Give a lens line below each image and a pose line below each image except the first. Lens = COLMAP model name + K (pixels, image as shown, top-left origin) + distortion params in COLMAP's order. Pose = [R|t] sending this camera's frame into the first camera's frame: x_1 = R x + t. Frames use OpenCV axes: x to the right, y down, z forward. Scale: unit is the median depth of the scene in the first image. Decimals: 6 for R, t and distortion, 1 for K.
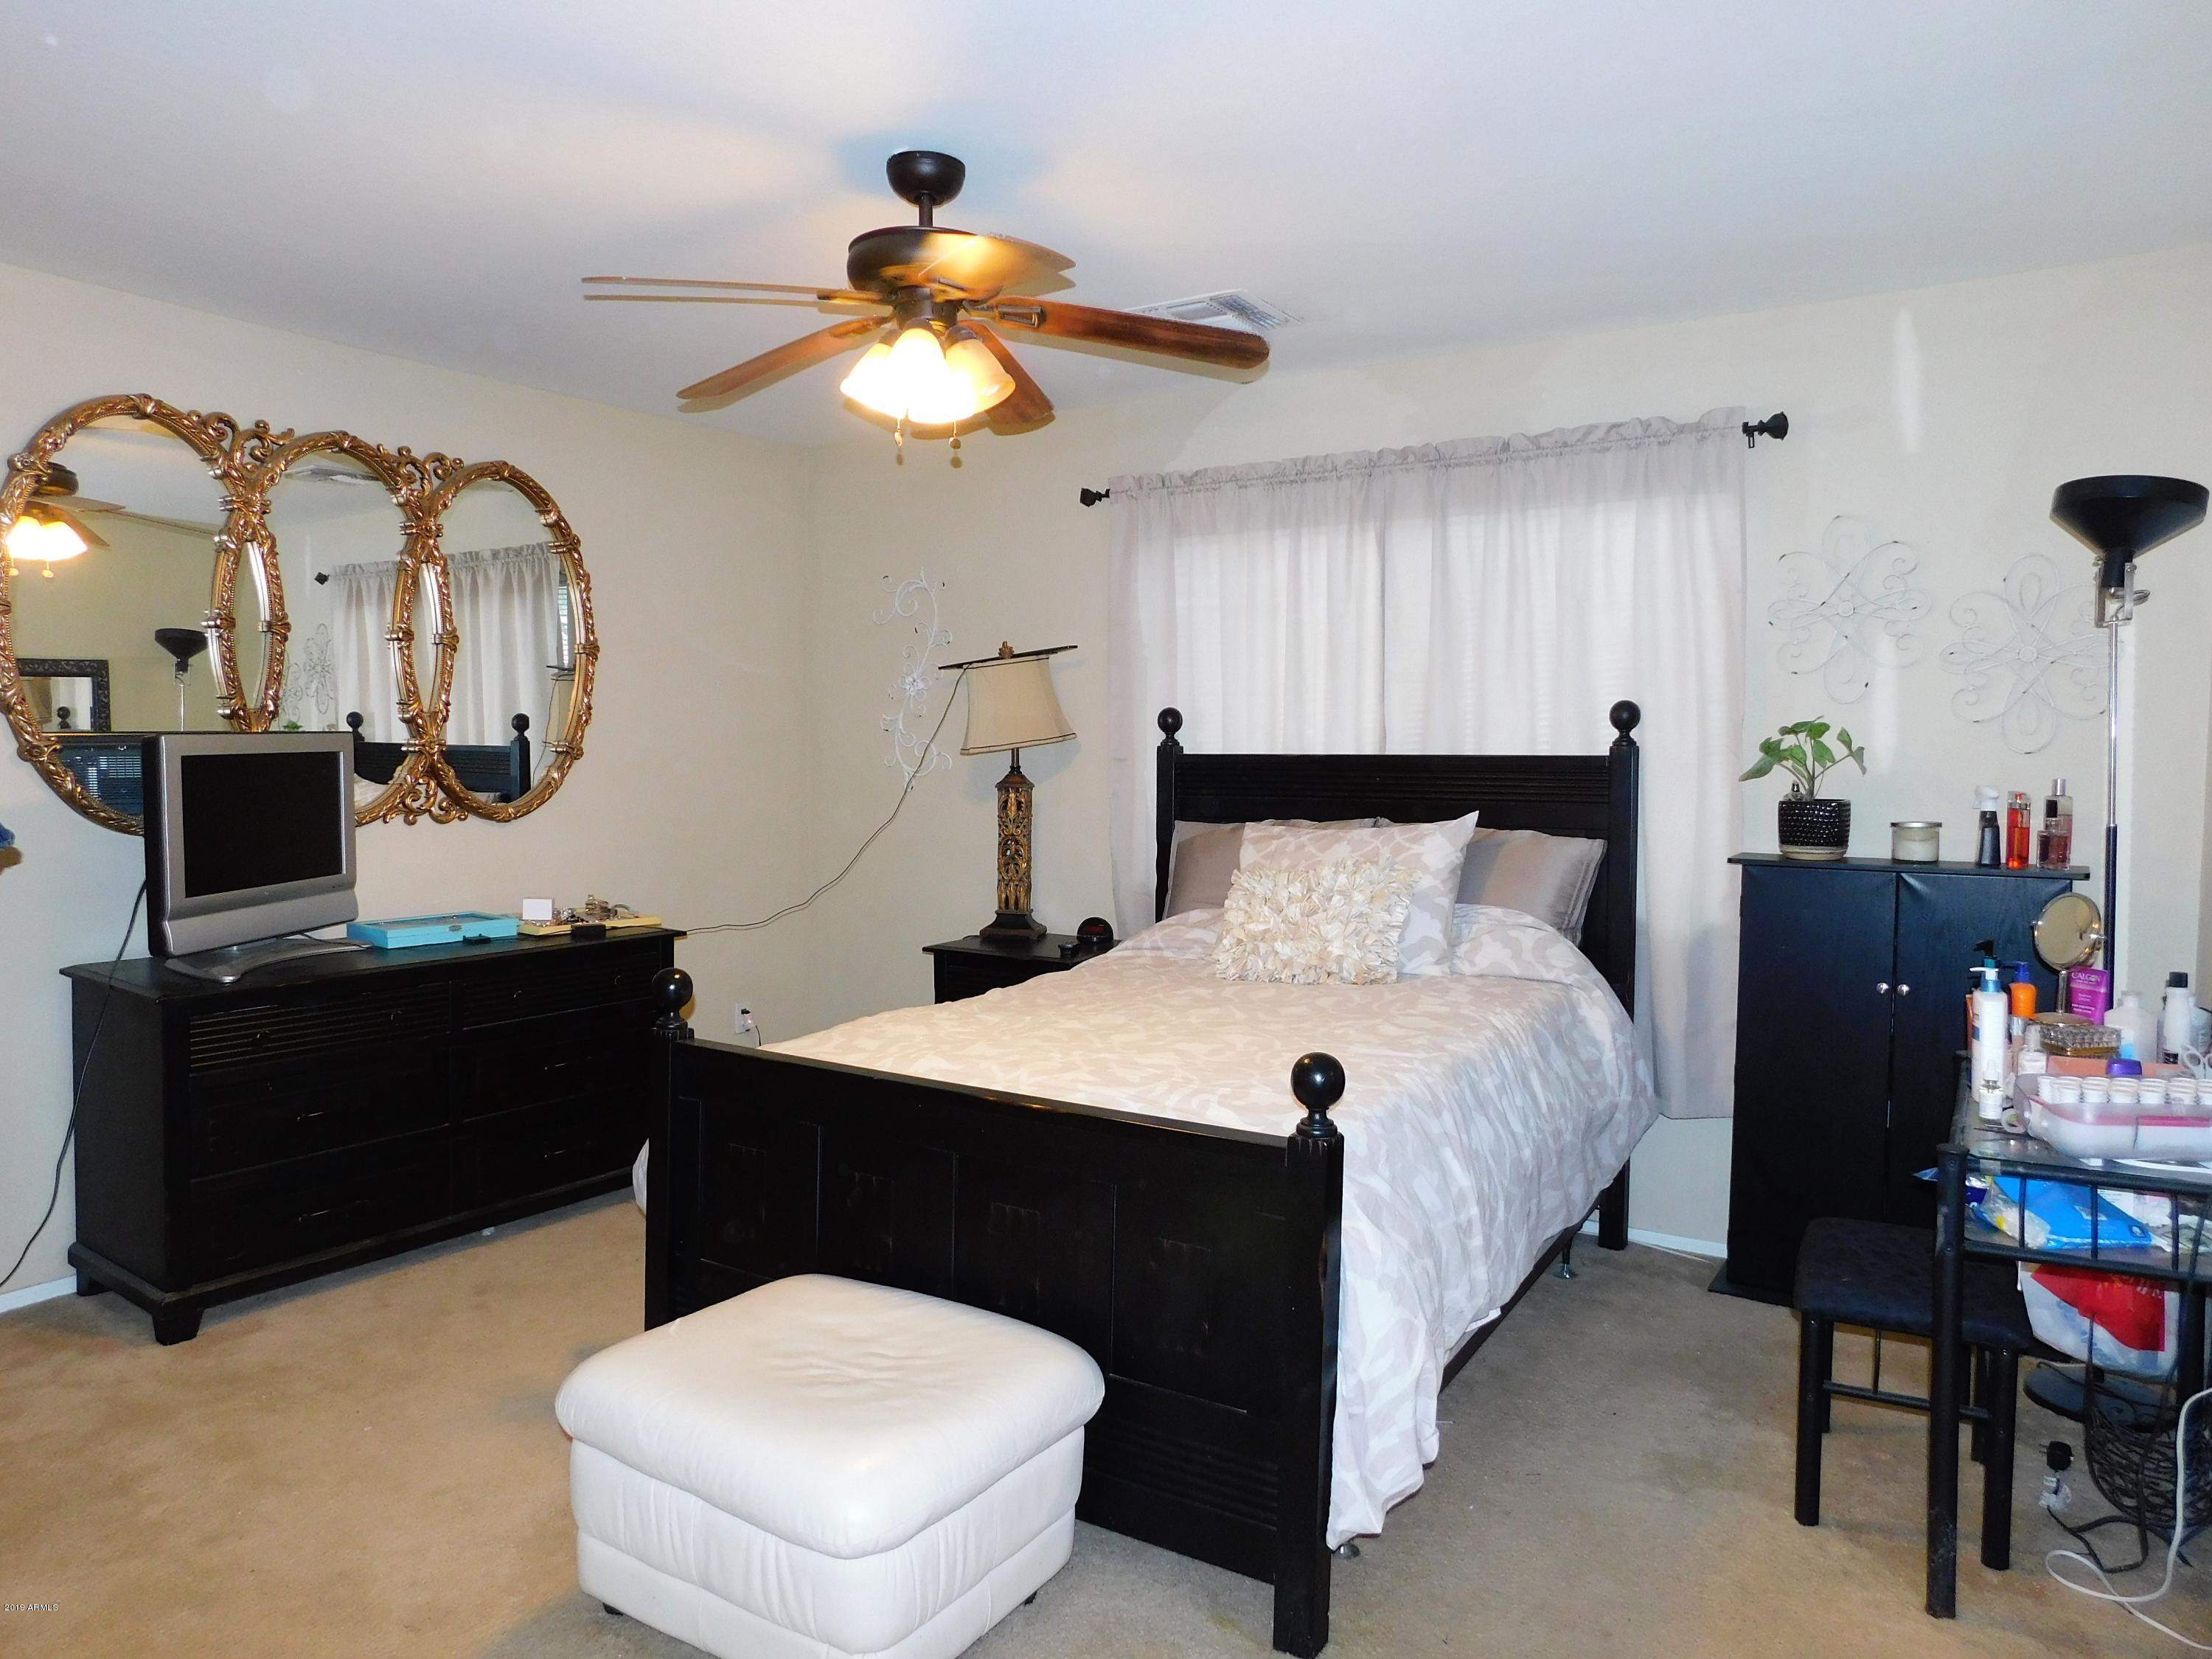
lens RADIAL K [[1463.0, 0, 1094.3], [0, 1463.0, 828.5], [0, 0, 1]] dist [-0.068577, 0.056273]
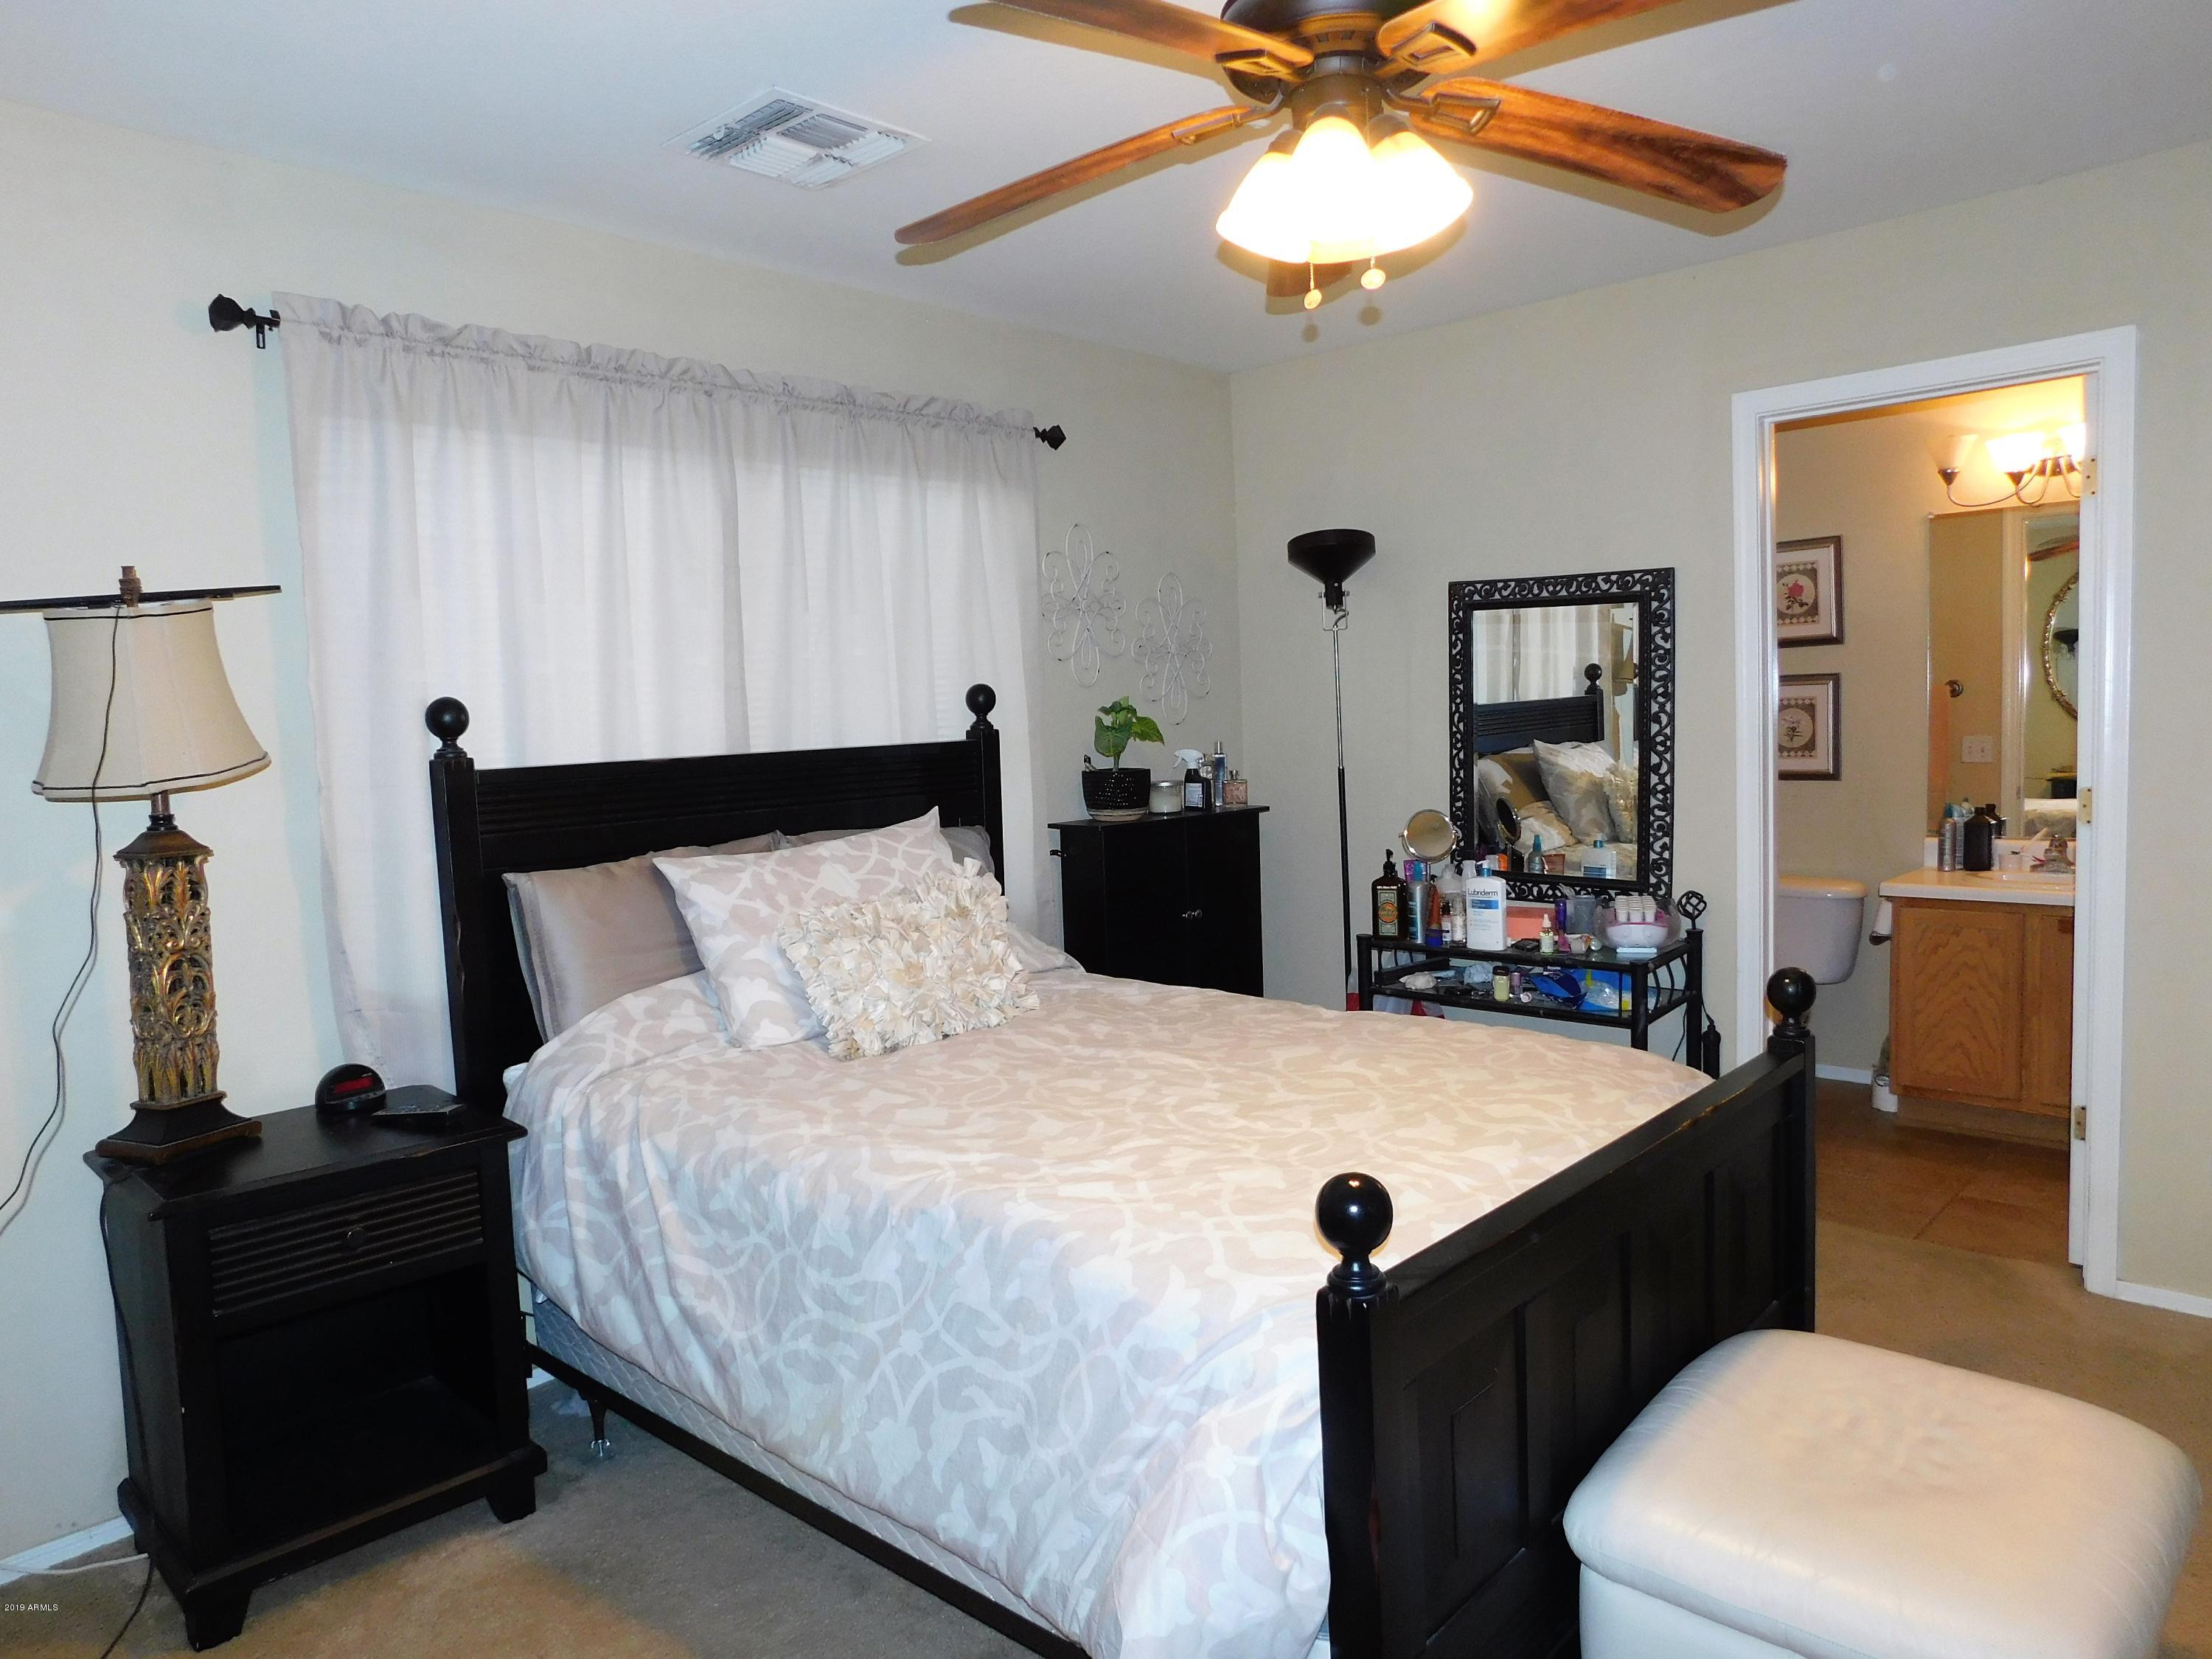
lens RADIAL K [[1463.0, 0, 1094.3], [0, 1463.0, 828.5], [0, 0, 1]] dist [-0.068577, 0.056273]
pose [[0.183526, -0.087743, 0.979091, -0.530749], [0.097043, 0.992760, 0.070778, -0.046334], [-0.978213, 0.082025, 0.190713, 0.646870]]
